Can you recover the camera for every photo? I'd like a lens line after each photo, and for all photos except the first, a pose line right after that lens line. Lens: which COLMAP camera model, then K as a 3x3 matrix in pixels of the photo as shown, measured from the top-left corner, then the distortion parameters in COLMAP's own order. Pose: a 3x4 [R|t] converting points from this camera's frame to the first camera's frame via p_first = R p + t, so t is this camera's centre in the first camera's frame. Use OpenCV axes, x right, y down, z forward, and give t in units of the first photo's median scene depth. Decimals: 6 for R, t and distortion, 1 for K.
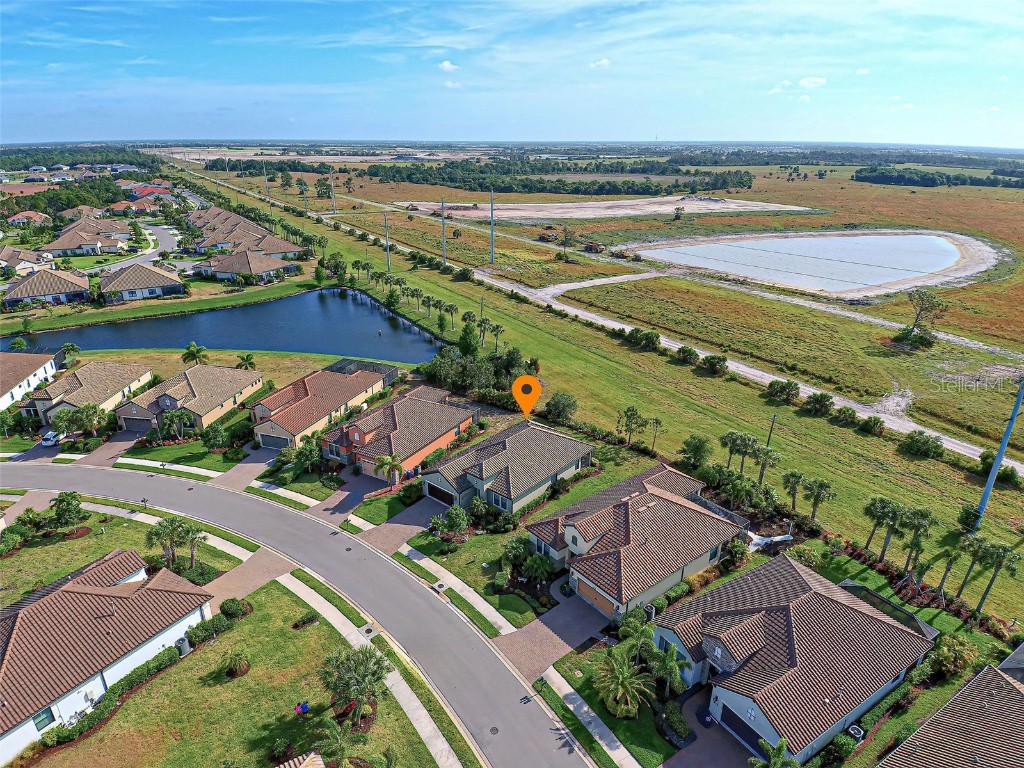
lens RADIAL K [[610.4, 0, 496.5], [0, 610.4, 405.6], [0, 0, 1]] dist [0.068120, -0.086716]
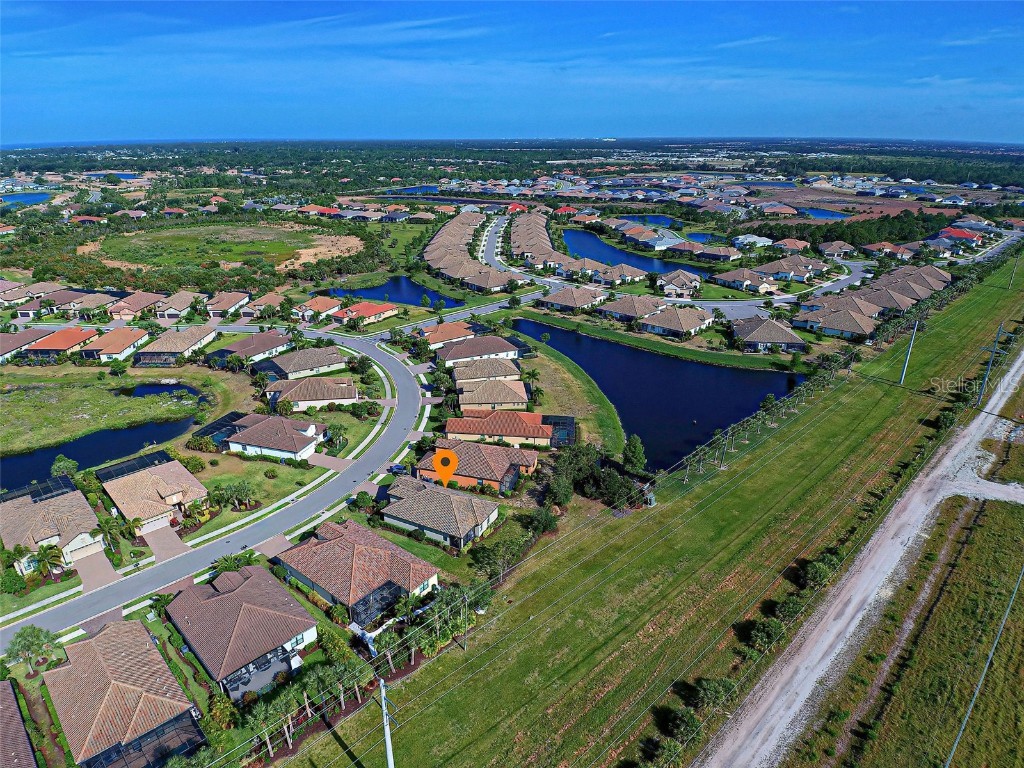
lens RADIAL K [[610.4, 0, 496.5], [0, 610.4, 405.6], [0, 0, 1]] dist [0.068120, -0.086716]
pose [[0.219174, 0.388870, -0.894842, 1.387421], [-0.381469, 0.878292, 0.288245, -0.653766], [0.898022, 0.278179, 0.340841, 0.631723]]
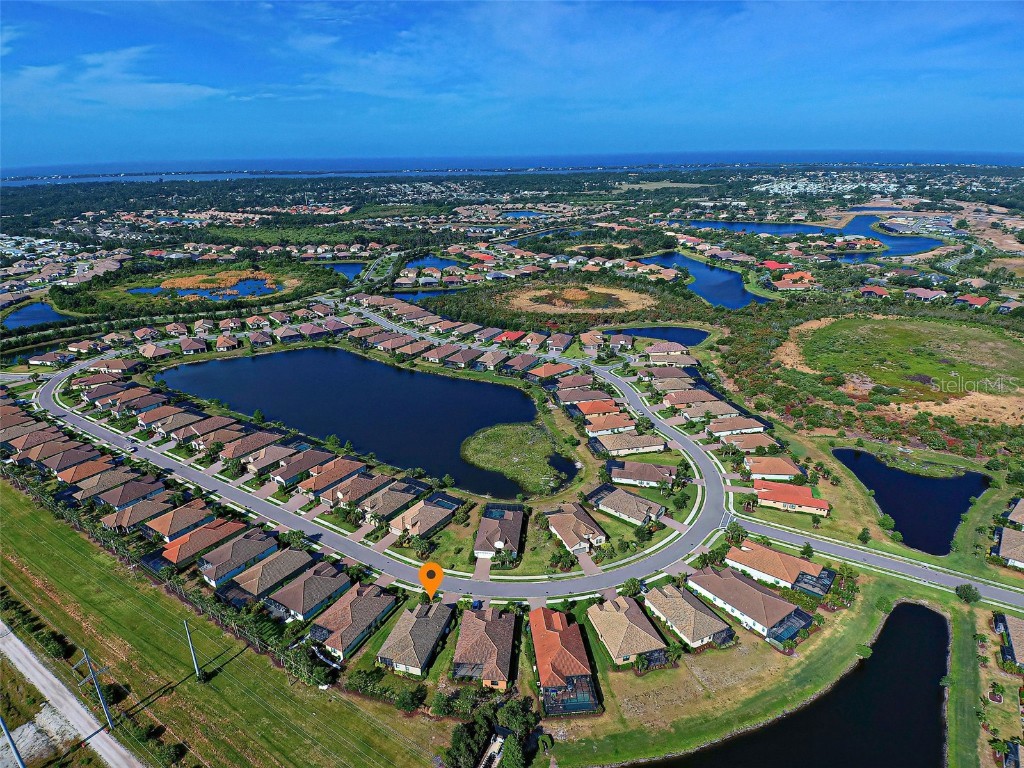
lens RADIAL K [[610.4, 0, 496.5], [0, 610.4, 405.6], [0, 0, 1]] dist [0.068120, -0.086716]
pose [[-0.916298, 0.167926, -0.363590, 0.429430], [-0.139713, 0.716790, 0.683149, -2.074868], [0.375336, 0.676767, -0.633332, 2.078799]]
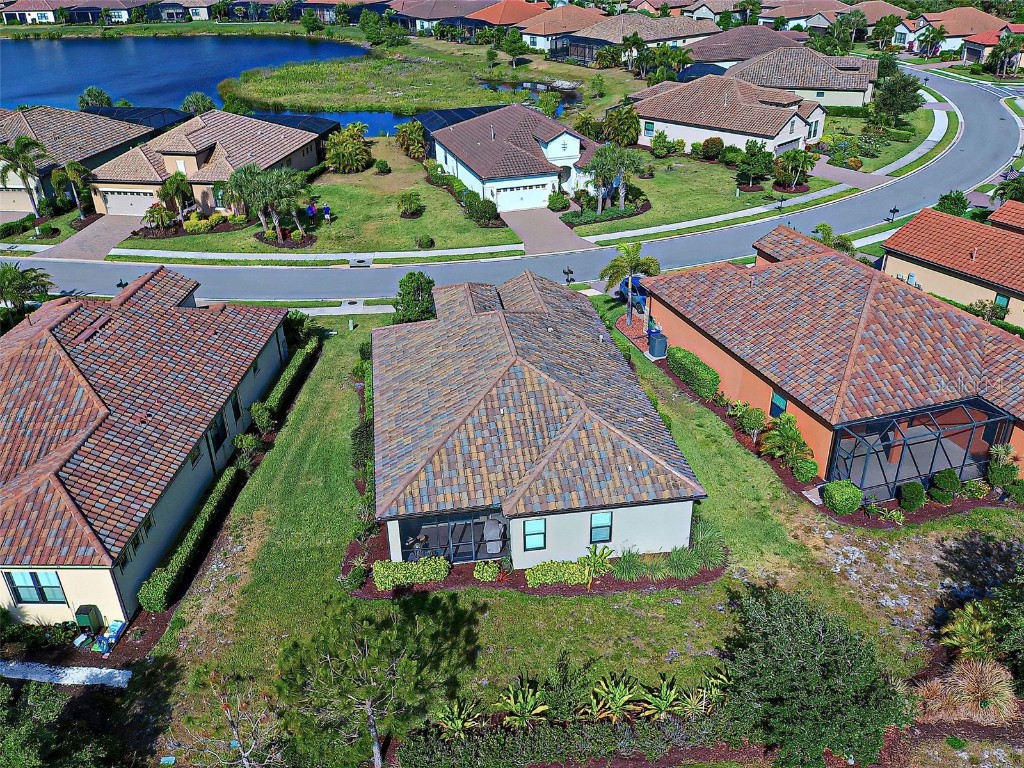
lens RADIAL K [[893.3, 0, 539.2], [0, 893.3, 387.2], [0, 0, 1]] dist [0.113710, -0.196825]
pose [[-0.636722, 0.355540, -0.684235, 0.420512], [-0.297254, 0.705597, 0.643252, -0.293562], [0.711495, 0.612964, -0.343583, 1.326568]]
